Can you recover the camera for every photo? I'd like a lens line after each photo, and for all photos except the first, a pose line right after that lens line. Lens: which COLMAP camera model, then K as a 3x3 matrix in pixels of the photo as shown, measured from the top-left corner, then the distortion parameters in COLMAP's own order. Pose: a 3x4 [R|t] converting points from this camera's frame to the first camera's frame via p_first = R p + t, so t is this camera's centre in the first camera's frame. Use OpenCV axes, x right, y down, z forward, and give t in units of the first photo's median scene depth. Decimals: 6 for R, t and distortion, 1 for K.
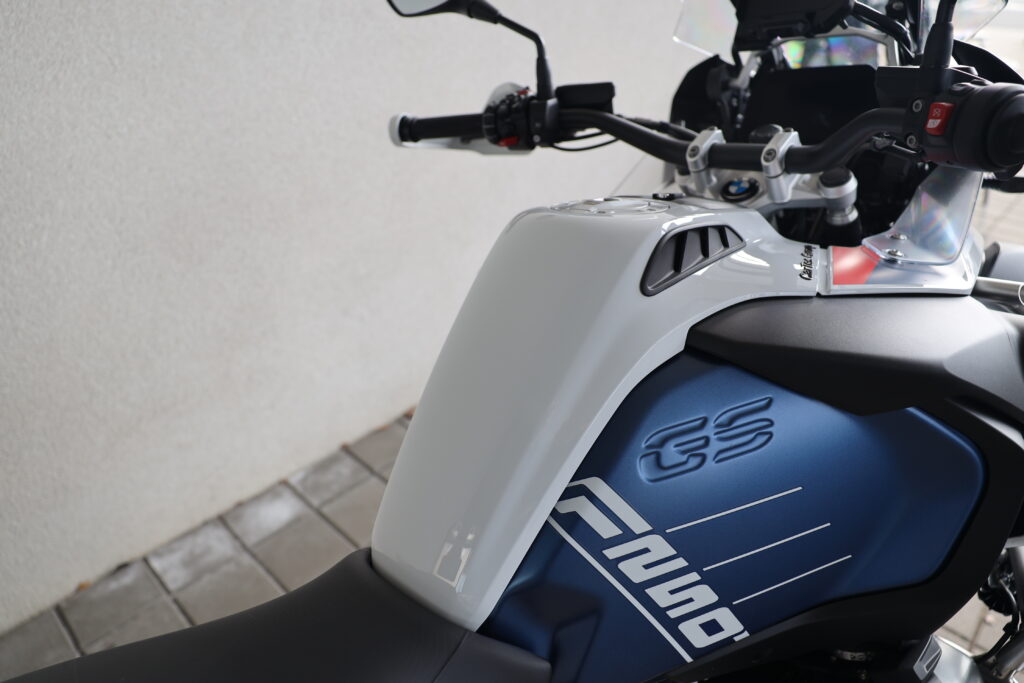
lens RADIAL K [[704.0, 0, 516.2], [0, 704.0, 341.1], [0, 0, 1]] dist [-0.087925, 0.057845]
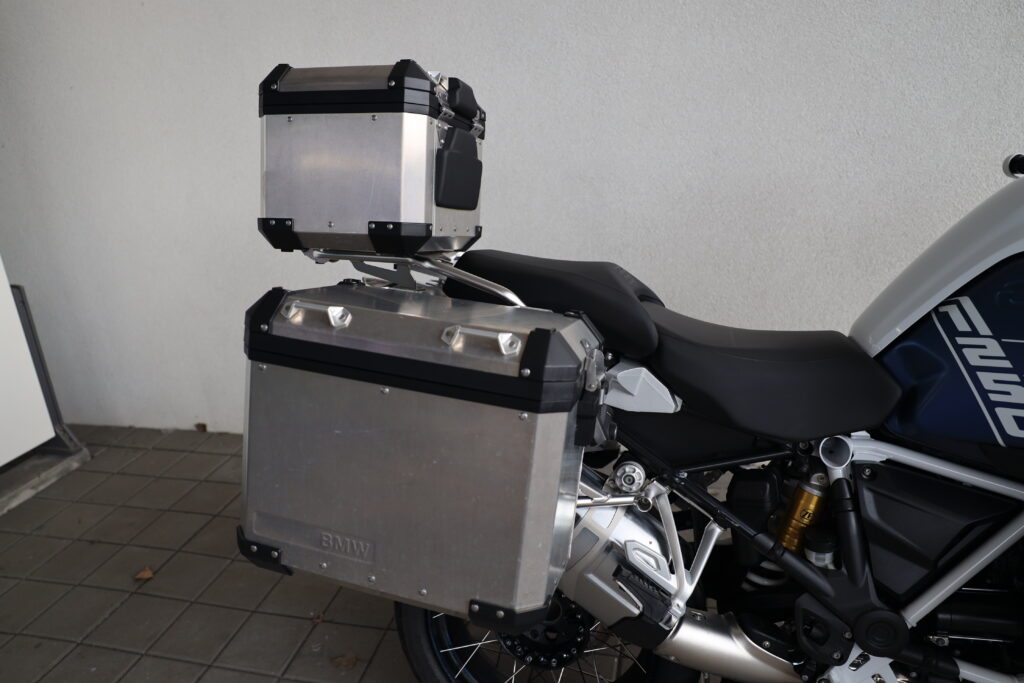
lens RADIAL K [[704.0, 0, 512.5], [0, 704.0, 343.4], [0, 0, 1]] dist [-0.087925, 0.057845]
pose [[0.503401, 0.232347, -0.832228, 0.960273], [-0.383650, 0.923122, 0.025660, 0.669160], [0.774209, 0.306367, 0.553840, -0.782215]]
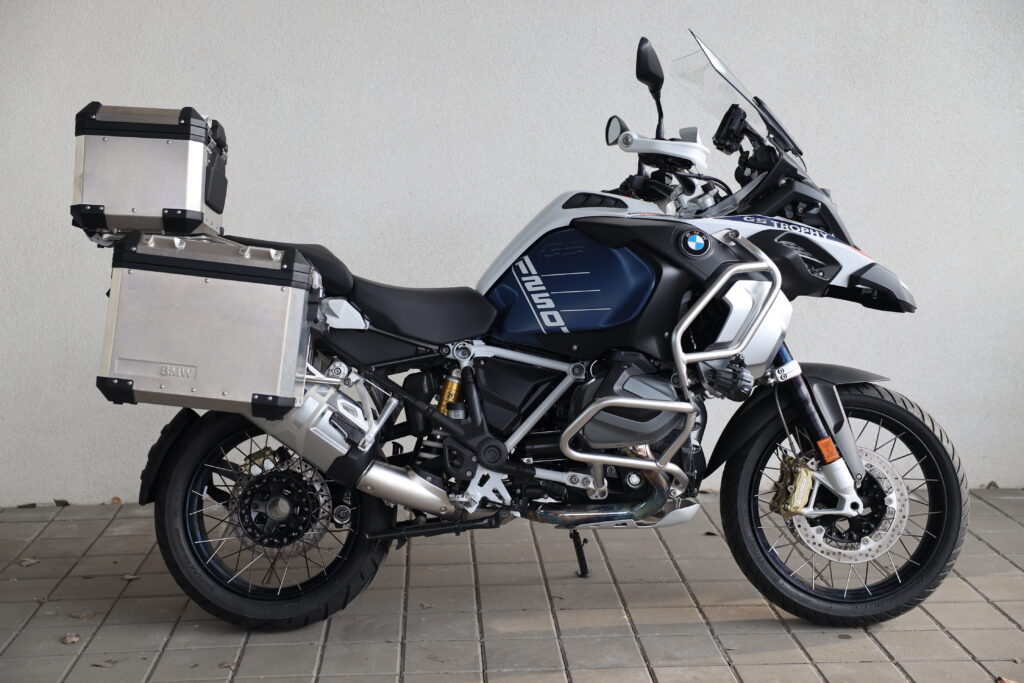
lens RADIAL K [[1356.3, 0, 506.7], [0, 1356.3, 342.4], [0, 0, 1]] dist [0.085153, 0.000000]
pose [[0.726568, 0.072804, -0.683227, 4.045296], [-0.335428, 0.905412, -0.260226, 2.064346], [0.599656, 0.418245, 0.682263, -2.910654]]
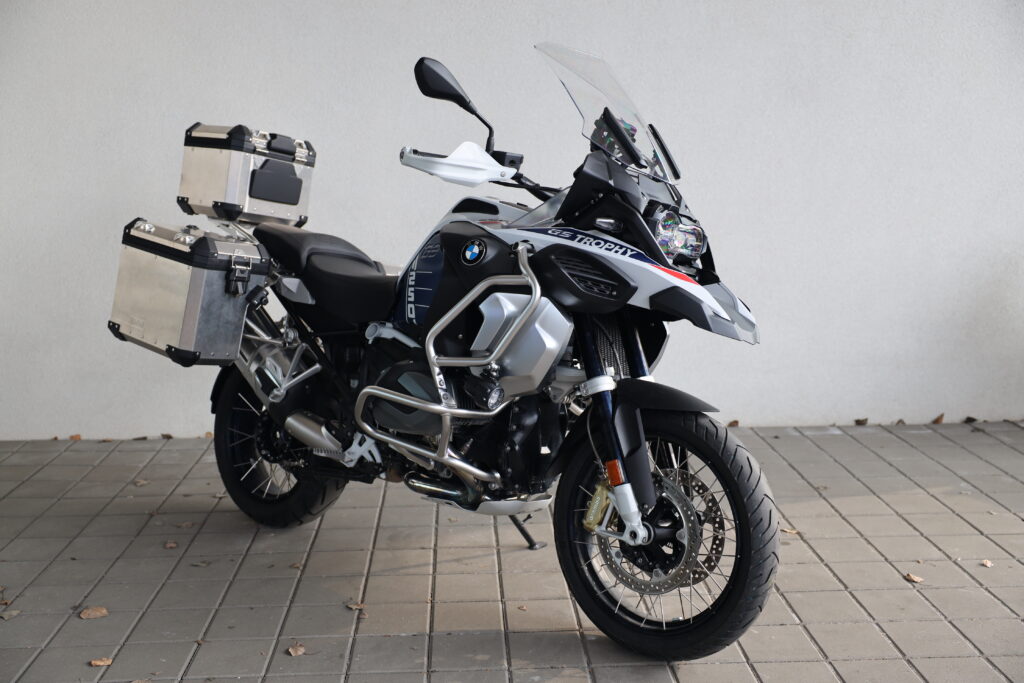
lens RADIAL K [[1065.4, 0, 506.0], [0, 1065.4, 342.3], [0, 0, 1]] dist [0.012798, 0.000000]
pose [[0.720321, 0.094880, -0.687121, 3.952704], [-0.336925, 0.913750, -0.227030, 2.015915], [0.606316, 0.395042, 0.690161, -2.836909]]
